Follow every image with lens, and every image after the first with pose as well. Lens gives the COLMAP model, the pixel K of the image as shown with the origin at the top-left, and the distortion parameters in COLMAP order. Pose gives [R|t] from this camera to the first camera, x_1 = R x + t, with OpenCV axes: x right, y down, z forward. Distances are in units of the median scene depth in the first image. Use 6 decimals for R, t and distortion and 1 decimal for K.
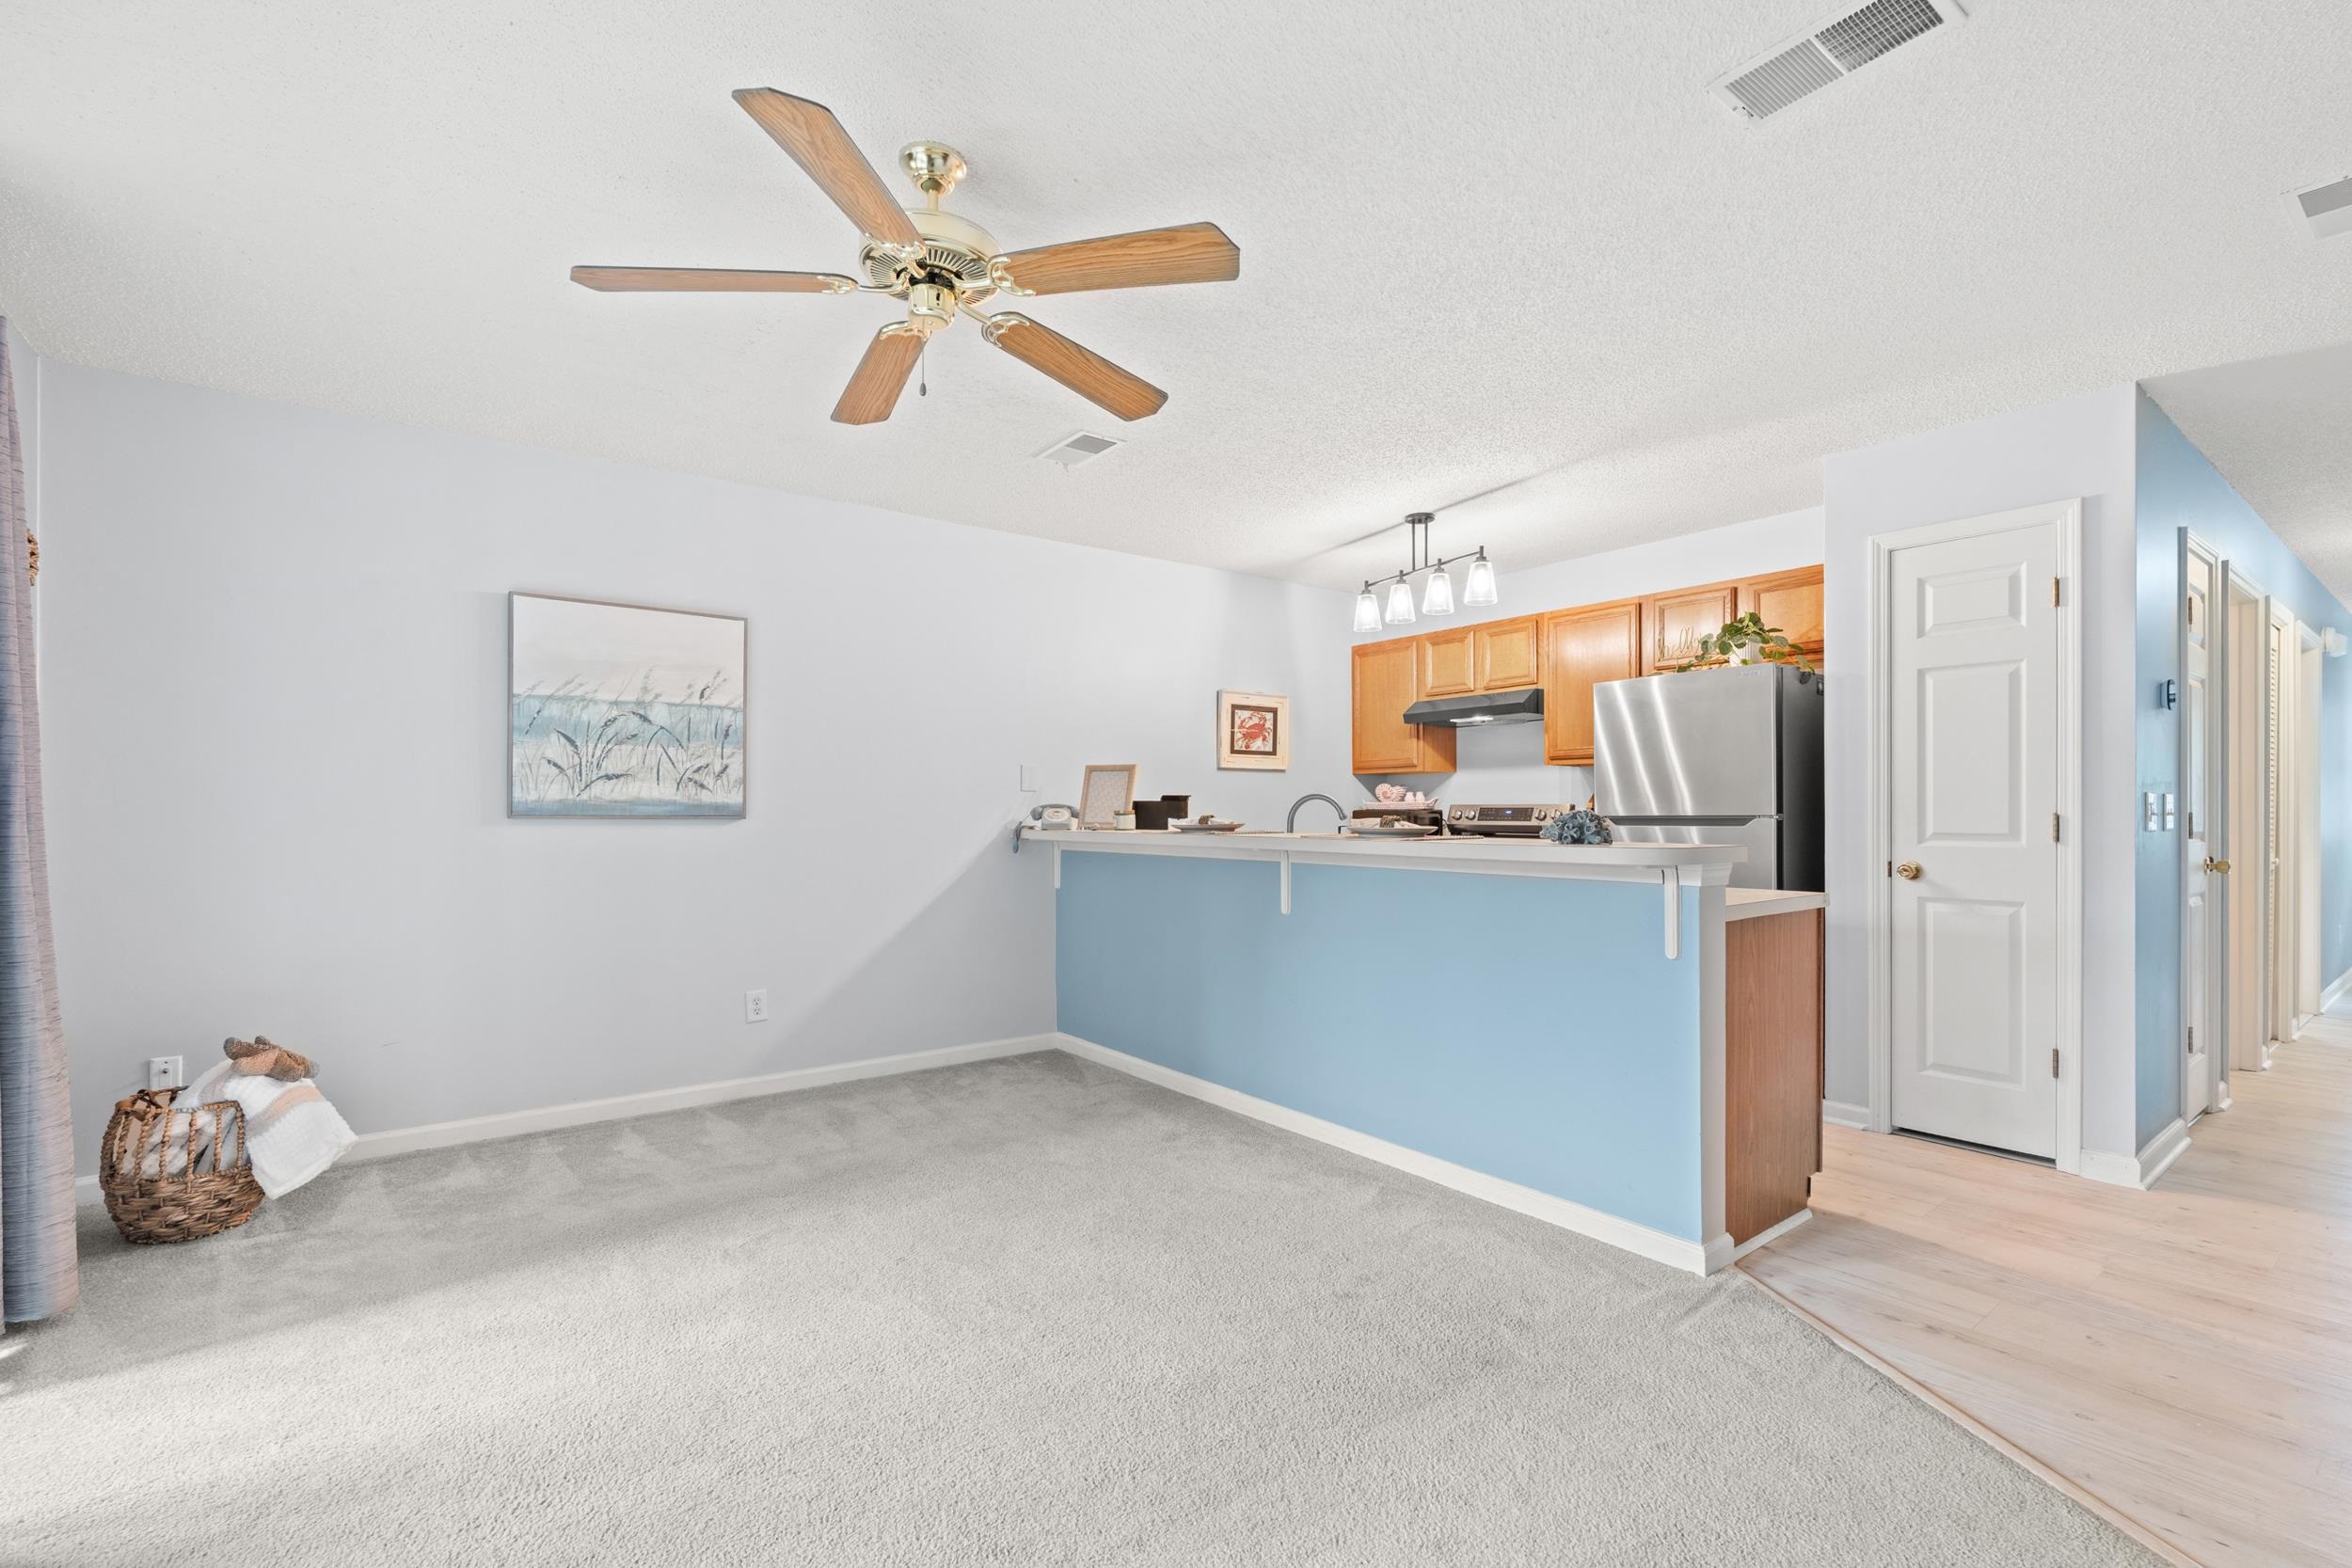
lens RADIAL K [[1030.0, 0, 1189.1], [0, 1030.0, 813.0], [0, 0, 1]] dist [-0.002842, 0.001364]
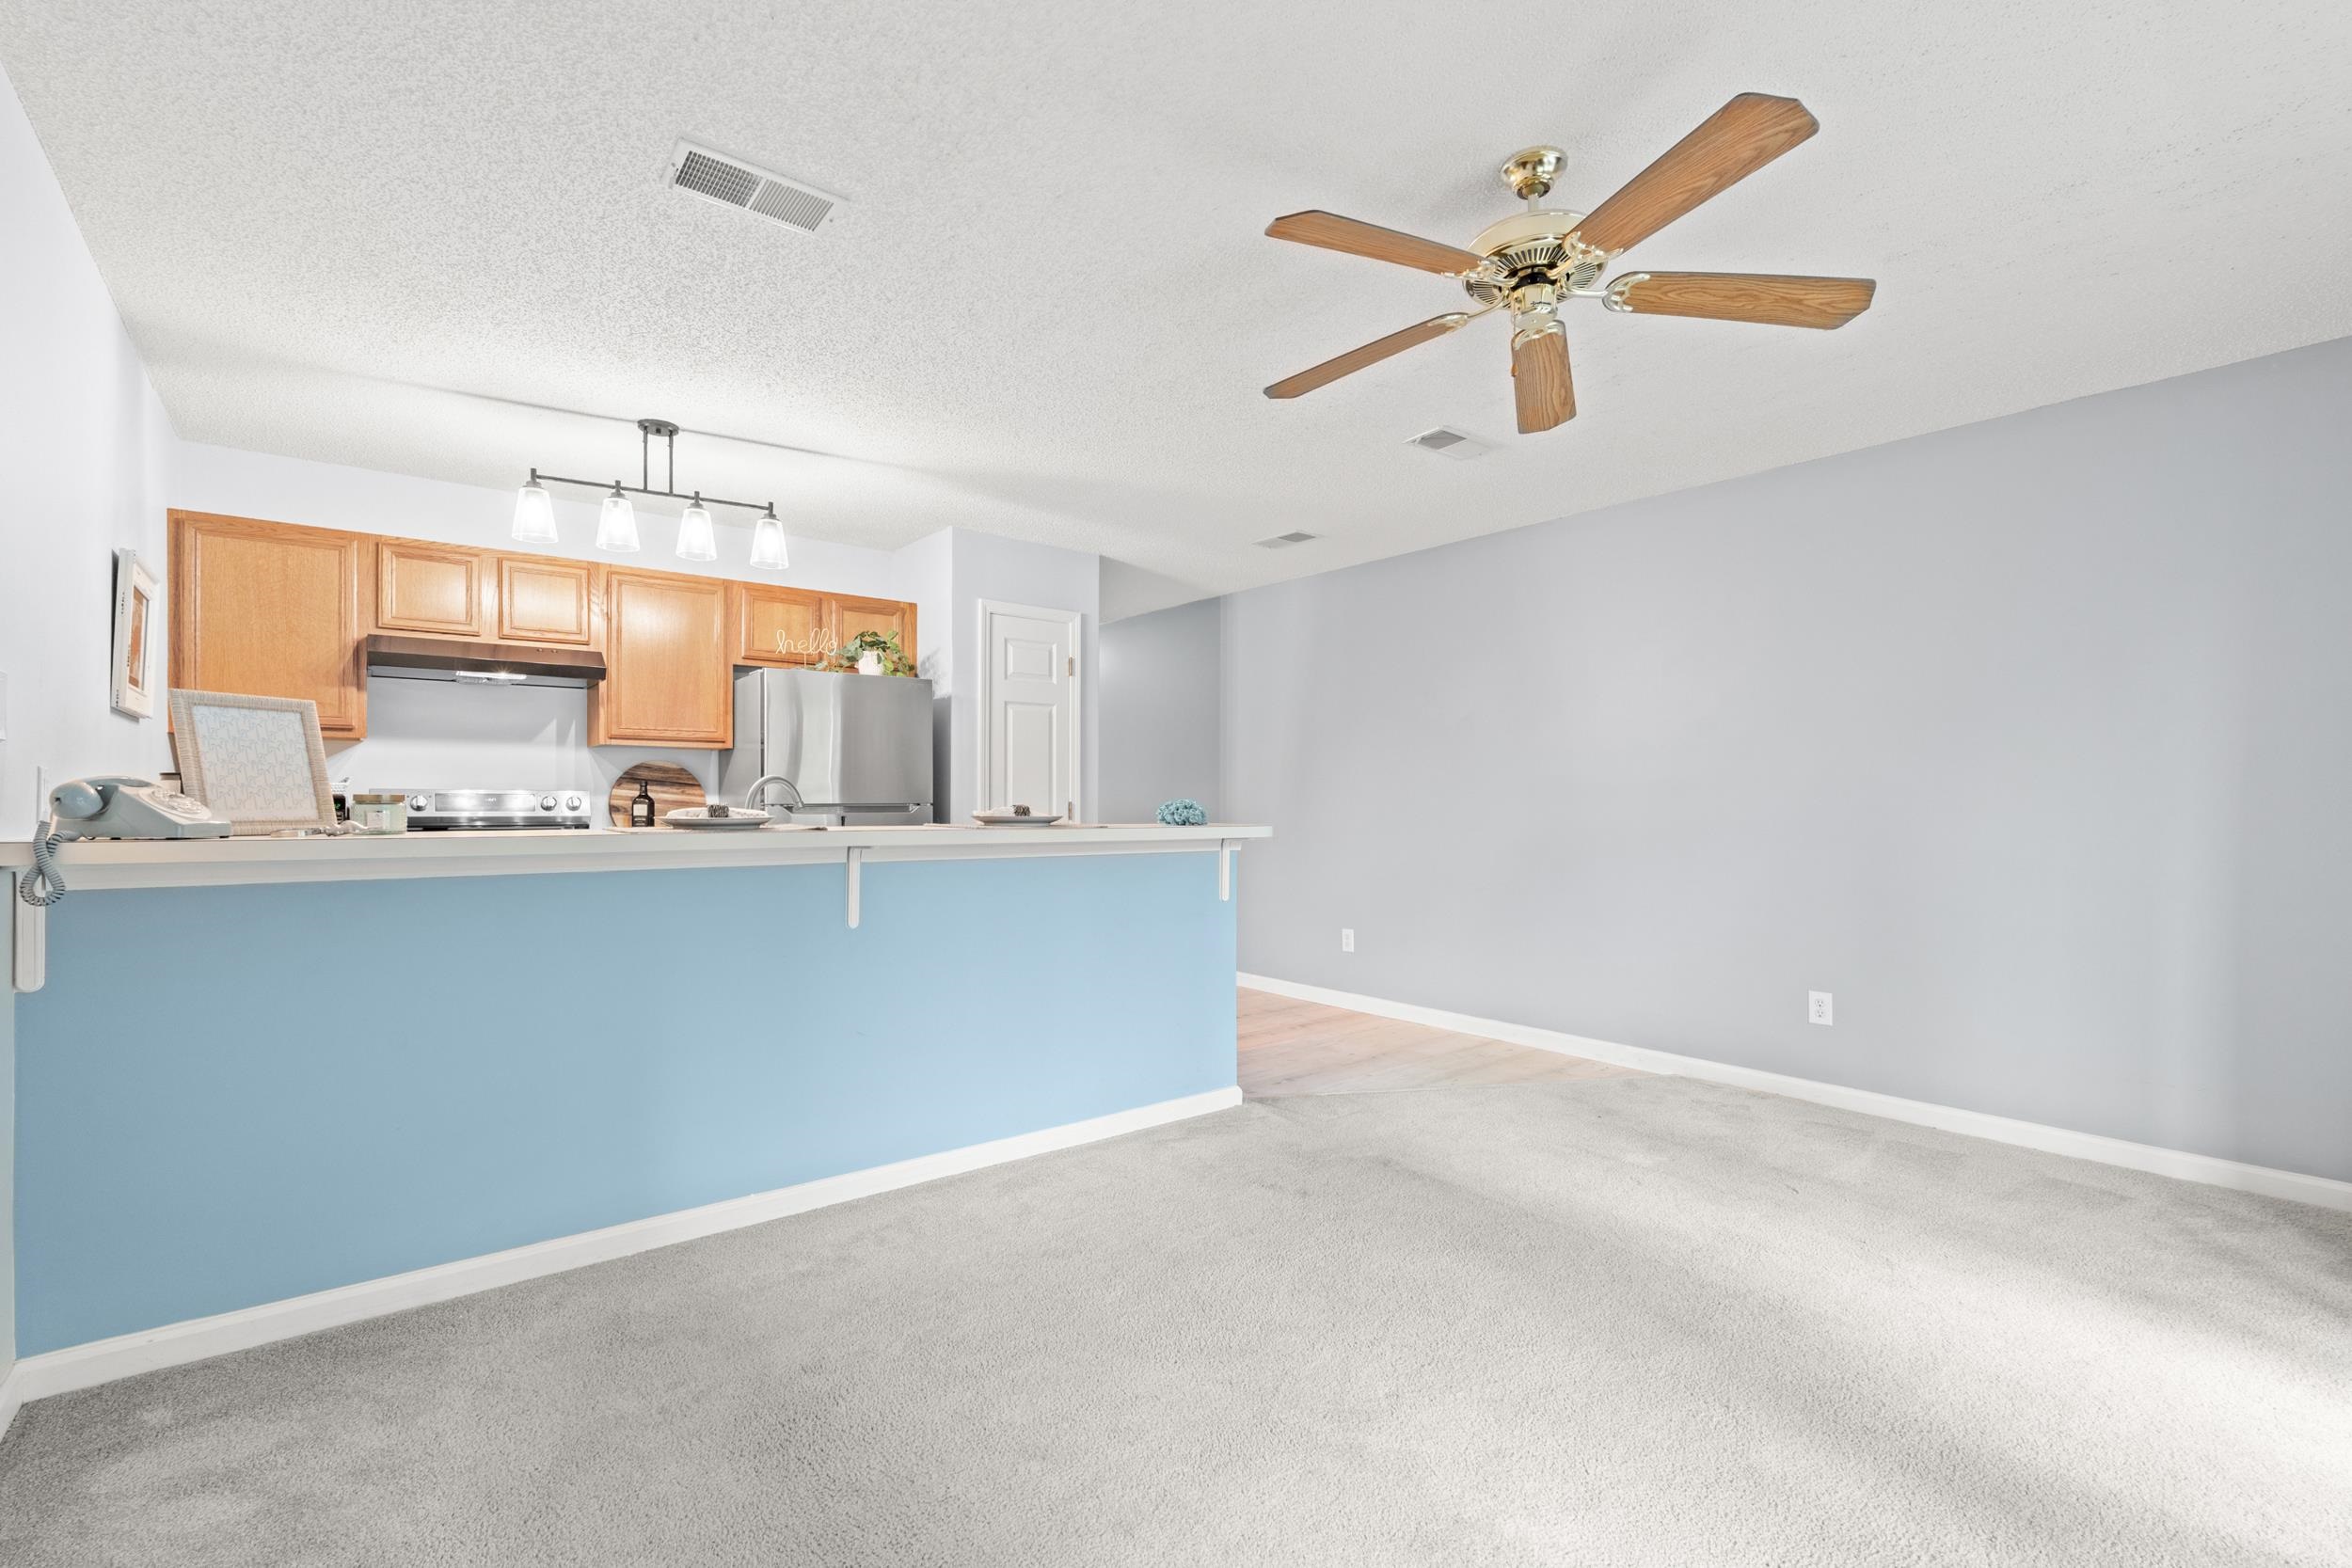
lens RADIAL K [[1030.0, 0, 1164.9], [0, 1030.0, 797.5], [0, 0, 1]] dist [-0.002842, 0.001364]
pose [[-0.011725, 0.001753, 0.999930, -0.645339], [-0.001135, 0.999998, -0.001766, -0.002456], [-0.999931, -0.001156, -0.011723, 0.702750]]
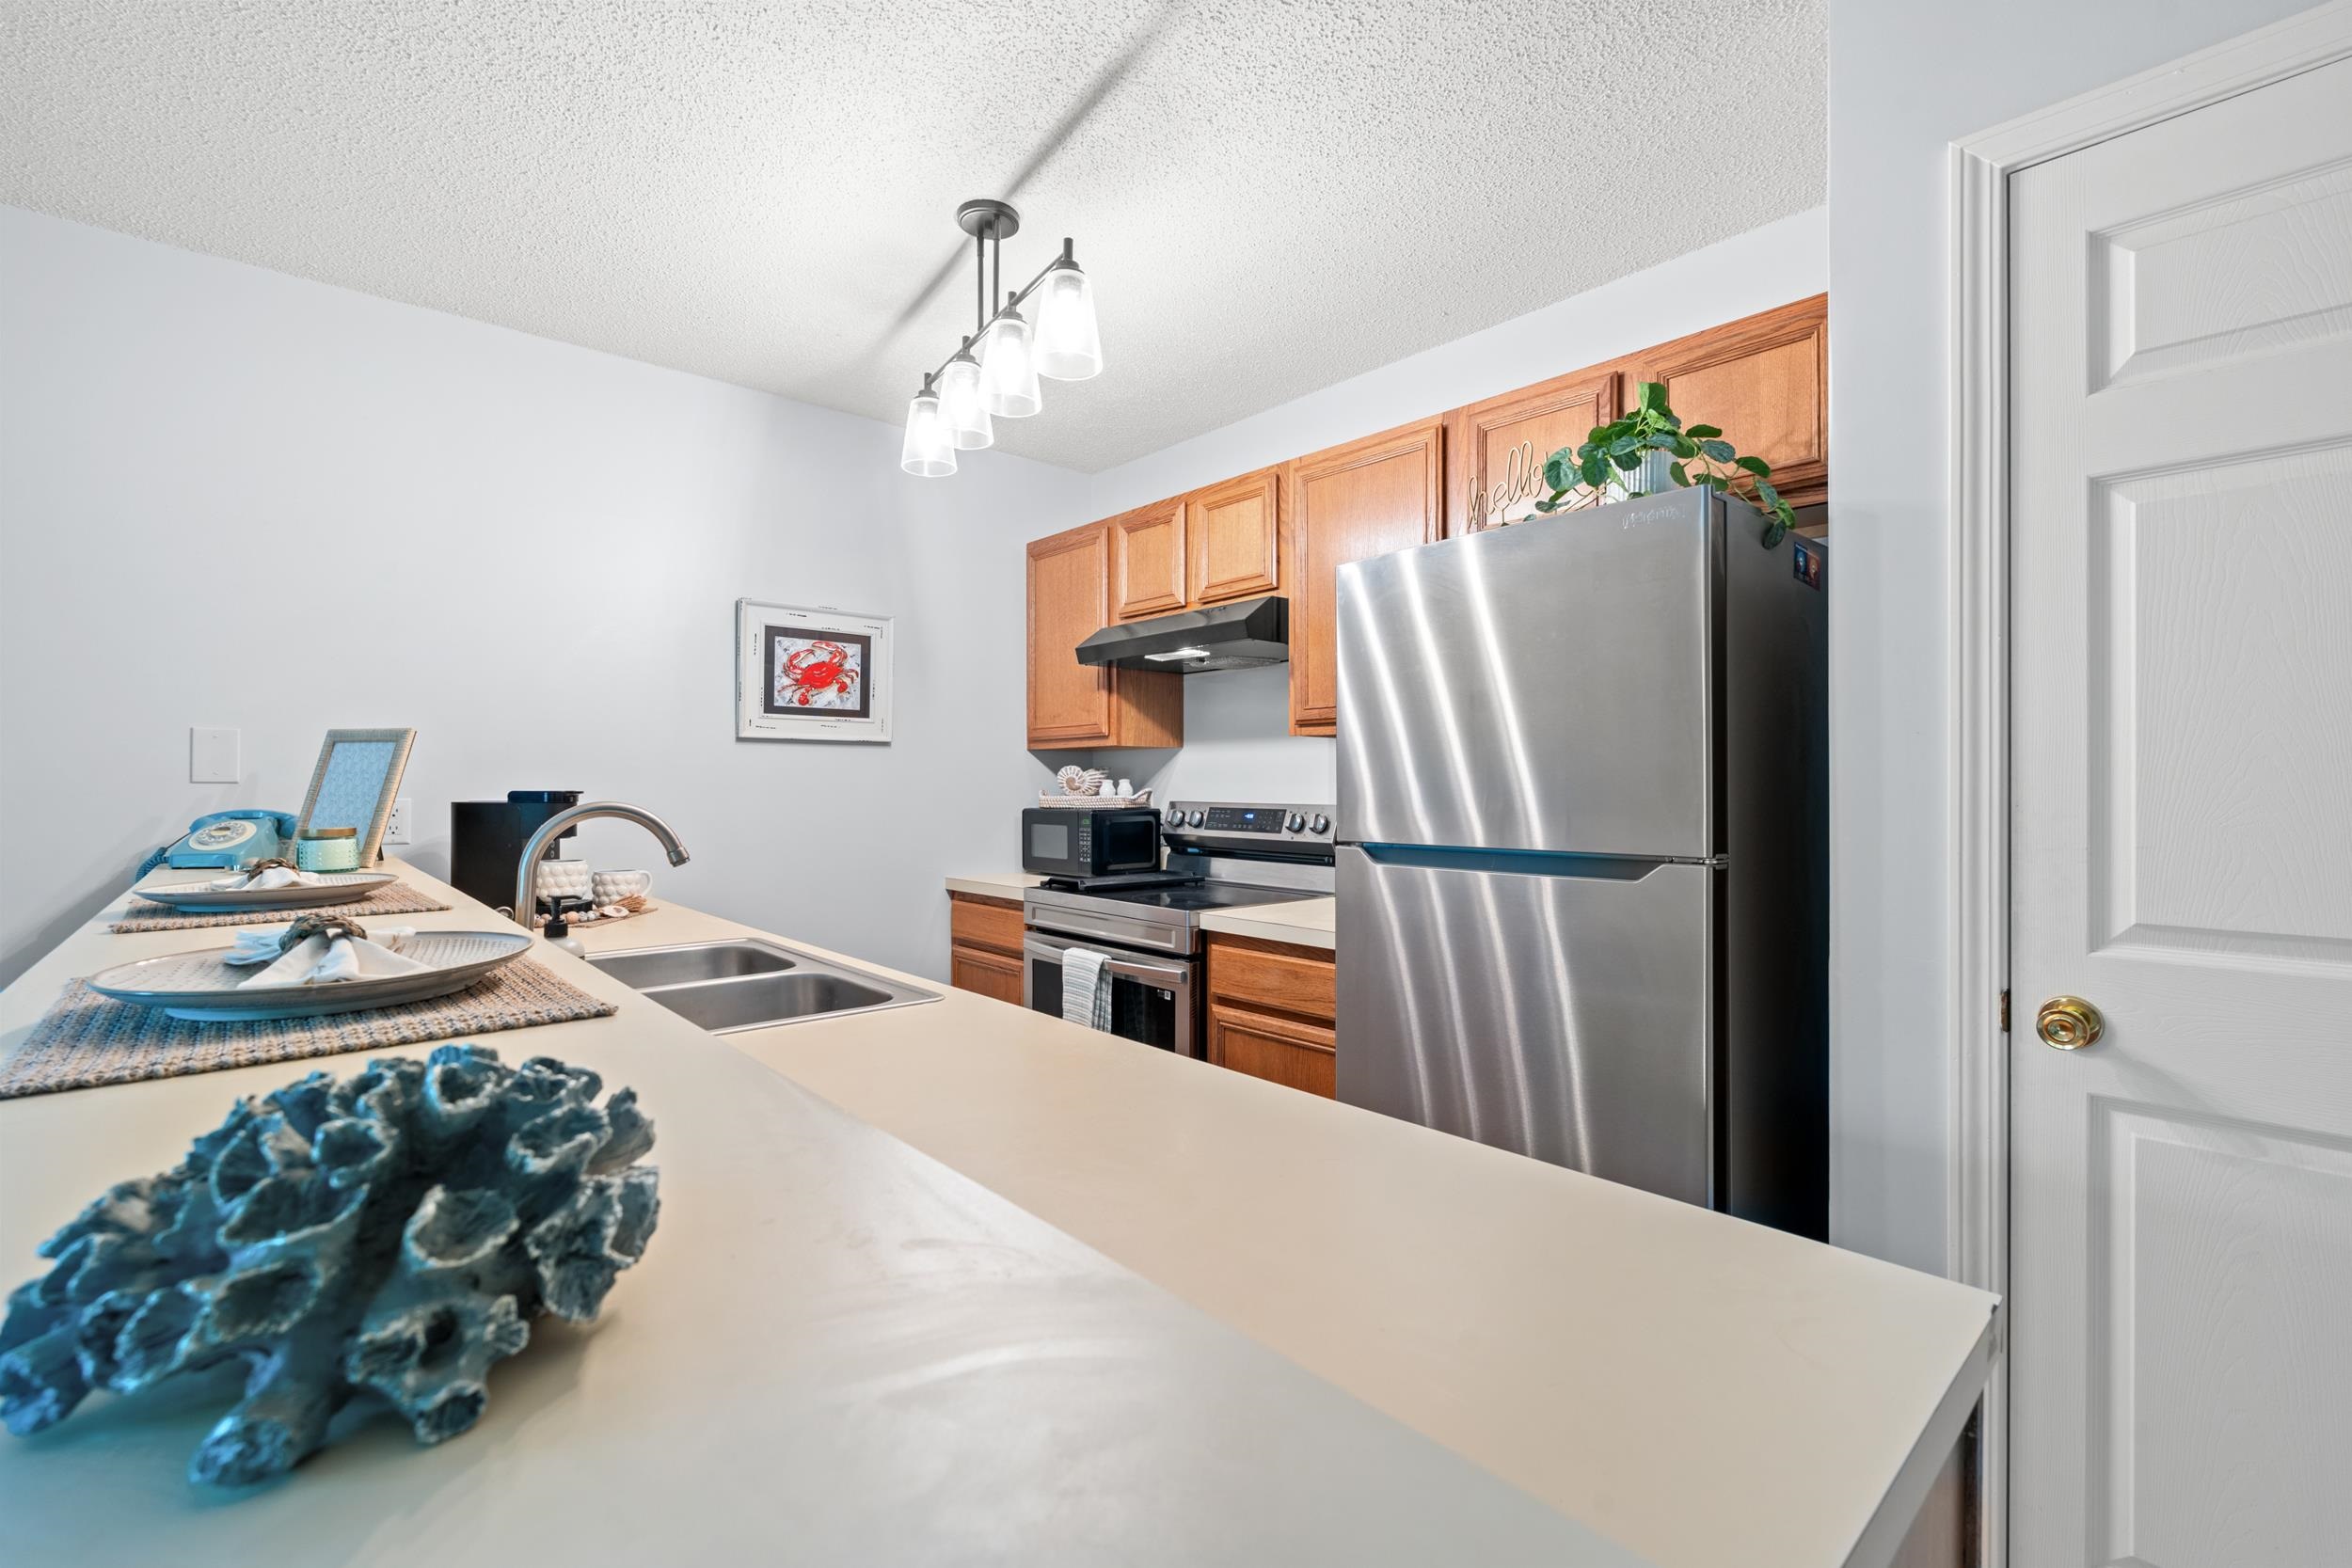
lens RADIAL K [[1030.0, 0, 1186.8], [0, 1030.0, 786.3], [0, 0, 1]] dist [-0.002842, 0.001364]
pose [[0.996385, 0.003060, 0.084897, 0.313334], [-0.003009, 0.999995, -0.000739, -0.024509], [-0.084899, 0.000481, 0.996389, 0.583046]]
